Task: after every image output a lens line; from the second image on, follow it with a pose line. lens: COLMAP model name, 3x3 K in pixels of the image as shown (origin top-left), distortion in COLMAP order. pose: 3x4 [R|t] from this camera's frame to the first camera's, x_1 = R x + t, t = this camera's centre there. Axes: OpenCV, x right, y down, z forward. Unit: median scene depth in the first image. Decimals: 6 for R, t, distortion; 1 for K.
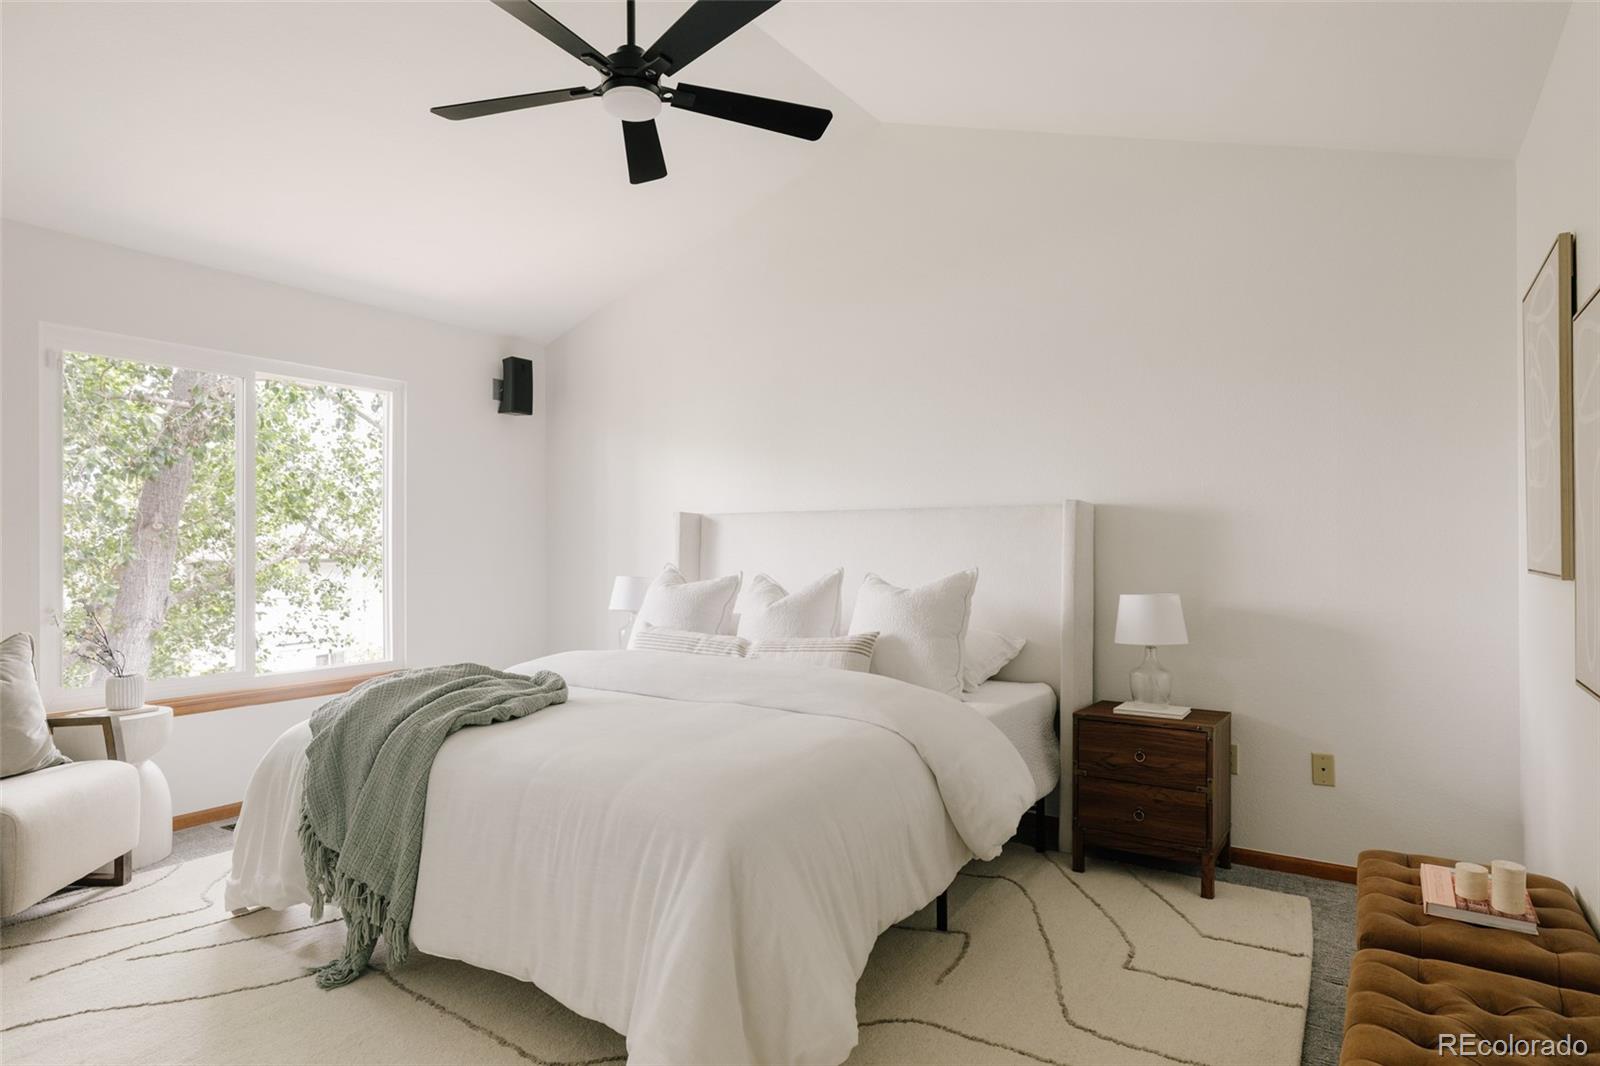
lens RADIAL K [[919.8, 0, 807.9], [0, 919.8, 536.0], [0, 0, 1]] dist [0.001420, -0.000605]
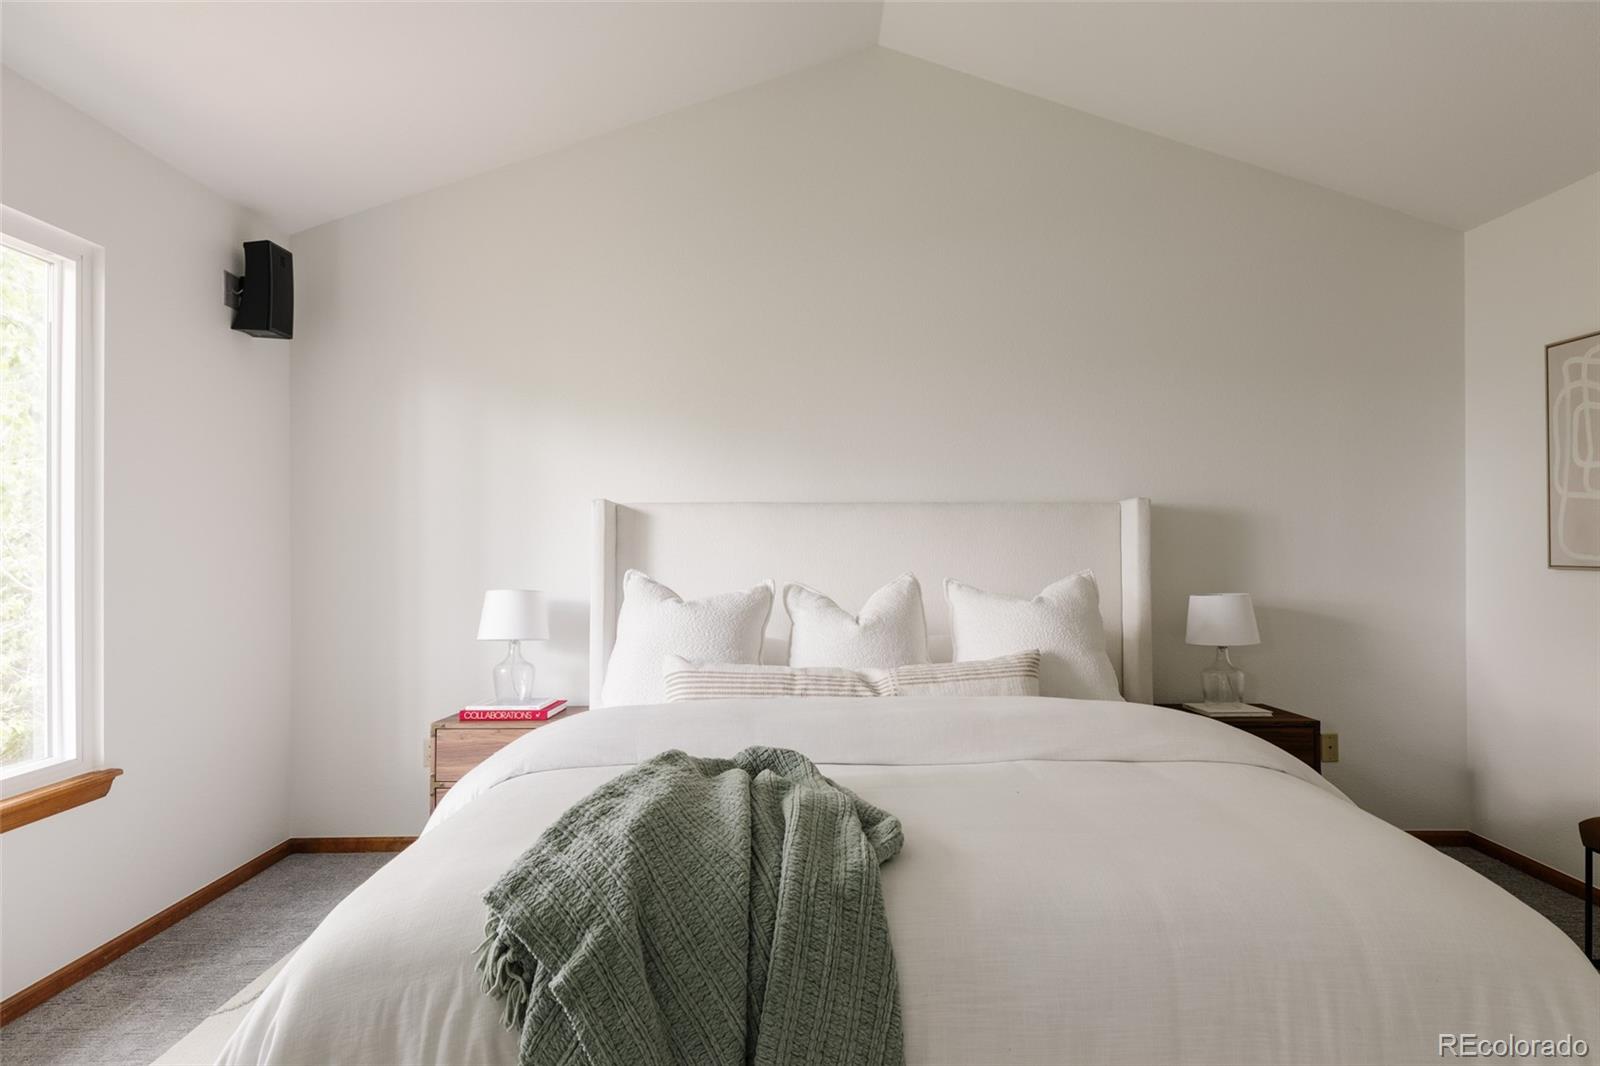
lens RADIAL K [[901.0, 0, 806.1], [0, 901.0, 542.8], [0, 0, 1]] dist [0.000464, -0.000071]
pose [[0.827779, 0.004548, 0.561036, -0.441479], [-0.006536, 0.999977, 0.001539, 0.006913], [-0.561016, -0.004941, 0.827790, 0.355148]]
